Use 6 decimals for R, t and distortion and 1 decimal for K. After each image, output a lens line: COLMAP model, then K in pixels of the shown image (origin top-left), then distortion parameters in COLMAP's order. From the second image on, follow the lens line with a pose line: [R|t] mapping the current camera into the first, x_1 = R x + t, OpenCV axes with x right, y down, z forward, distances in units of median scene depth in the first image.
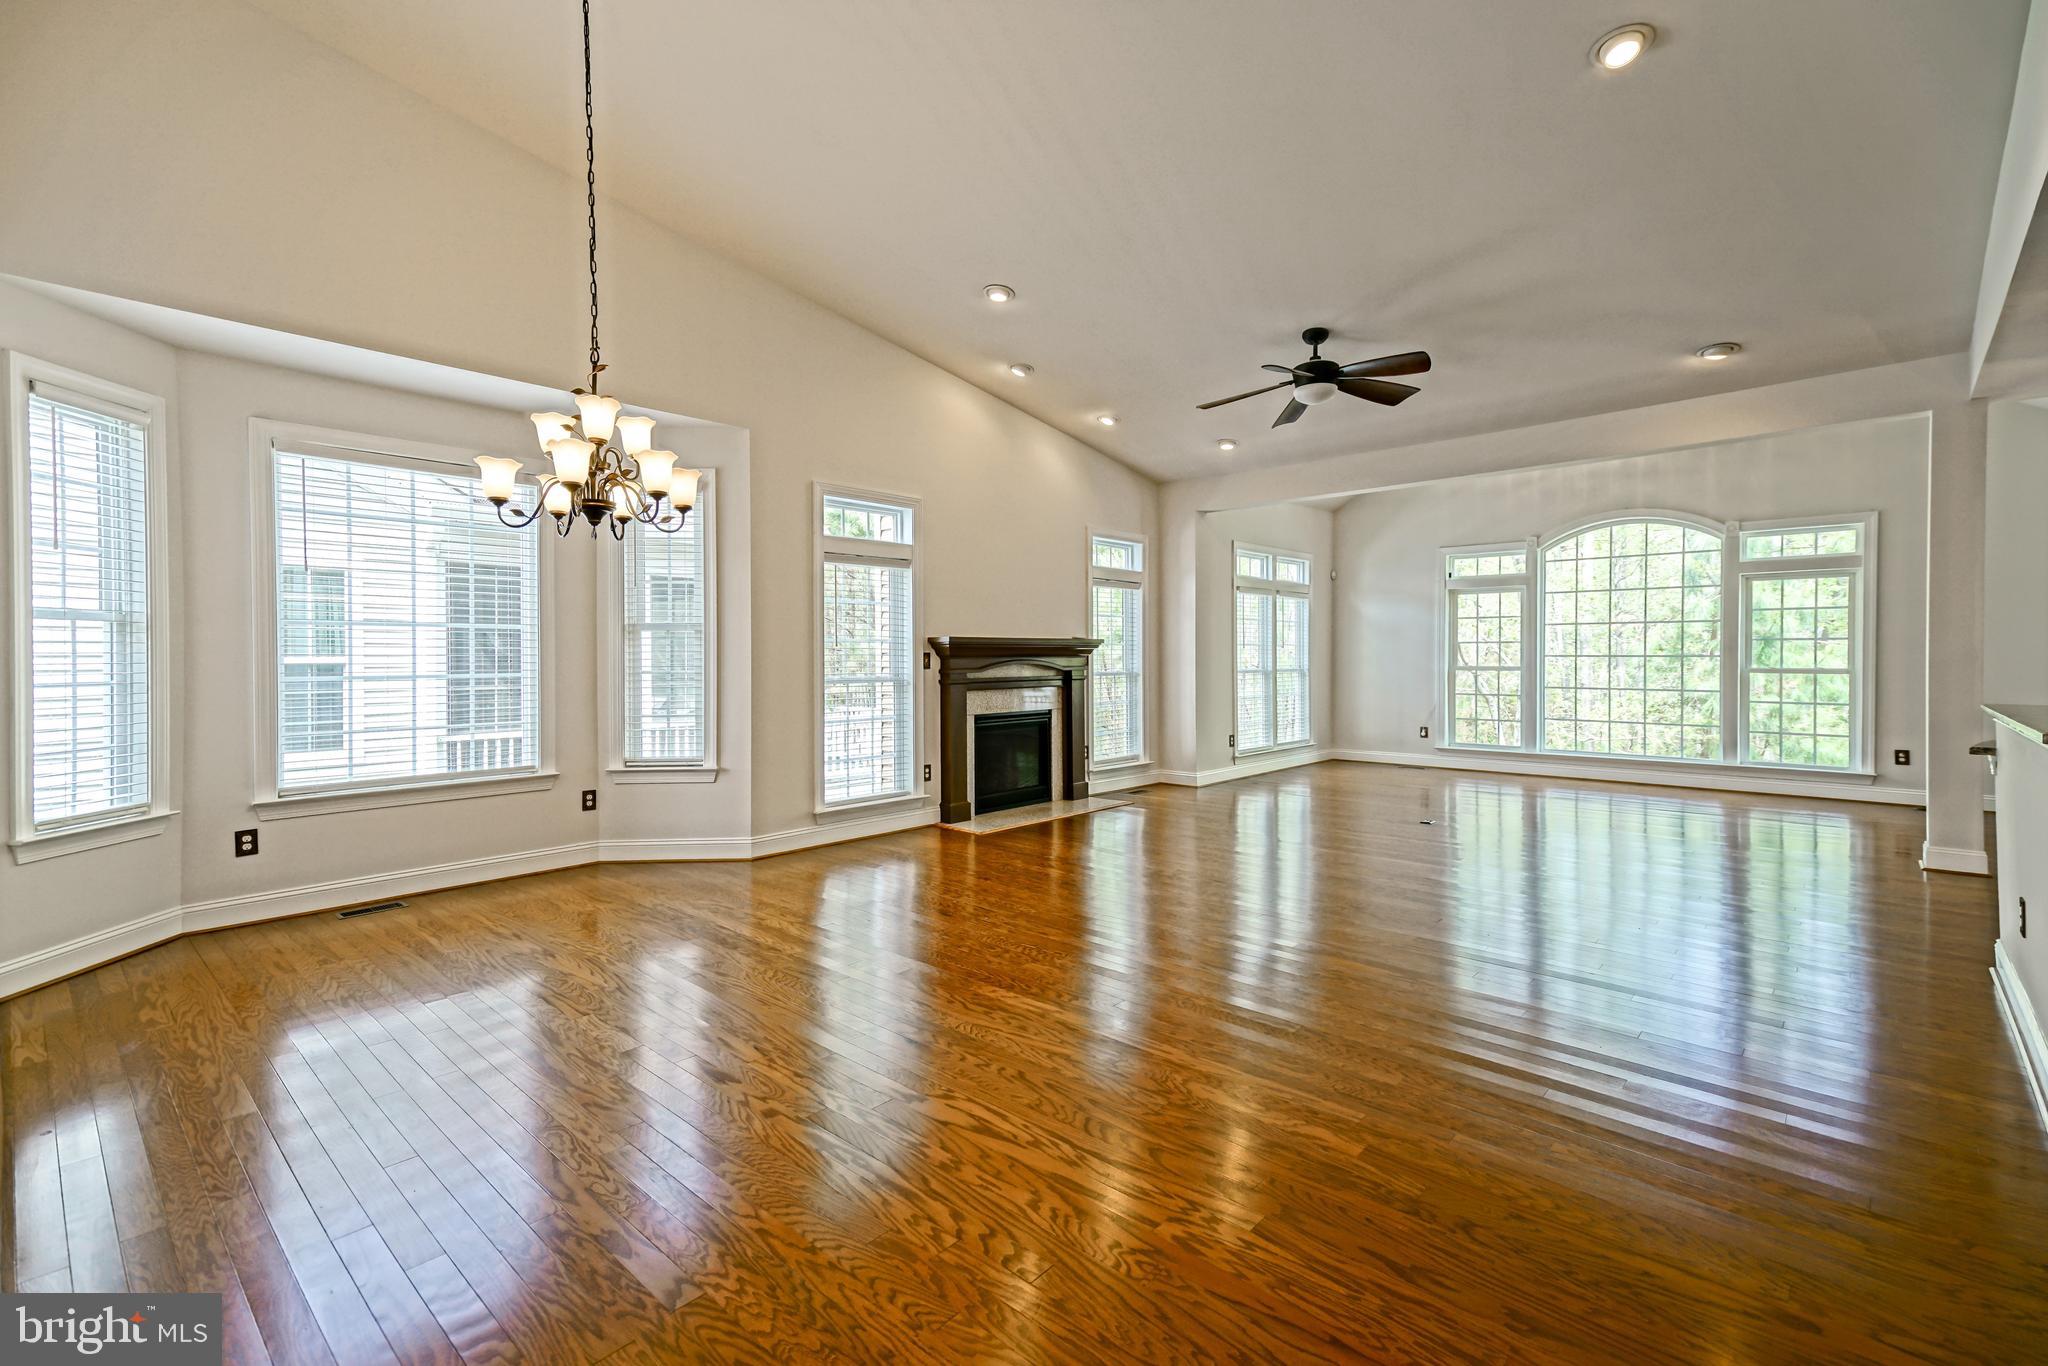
lens RADIAL K [[916.1, 0, 1015.4], [0, 916.1, 662.1], [0, 0, 1]] dist [0.038011, -0.000068]
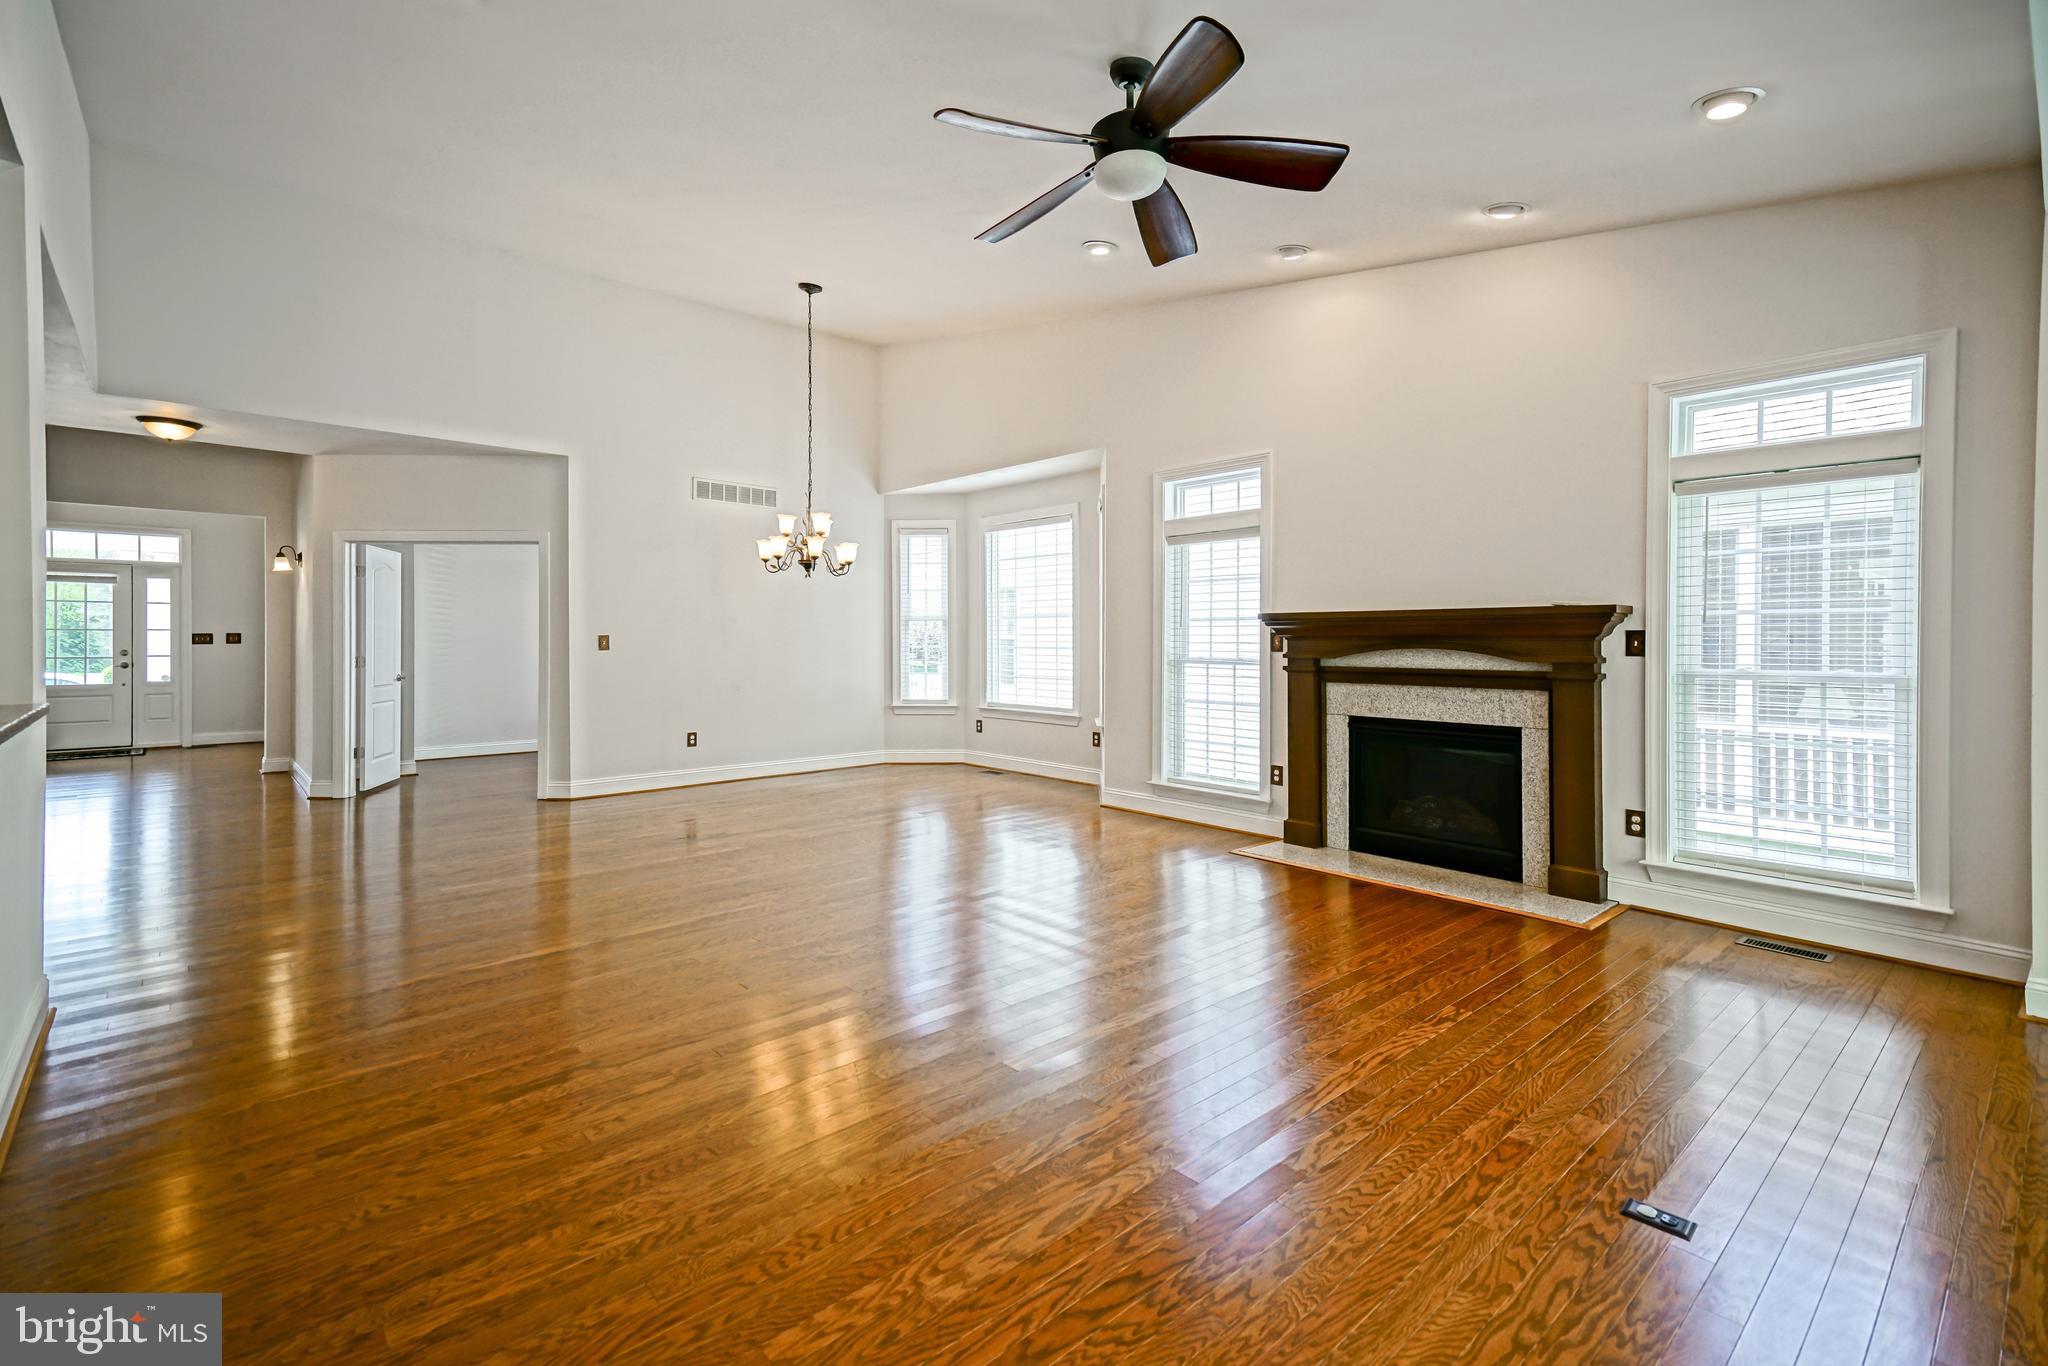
lens RADIAL K [[916.1, 0, 991.1], [0, 916.1, 642.3], [0, 0, 1]] dist [0.038011, -0.000068]
pose [[-0.111676, 0.008926, -0.993705, 0.845580], [-0.007156, 0.999927, 0.009786, -0.008128], [0.993719, 0.008203, -0.111604, 0.913082]]
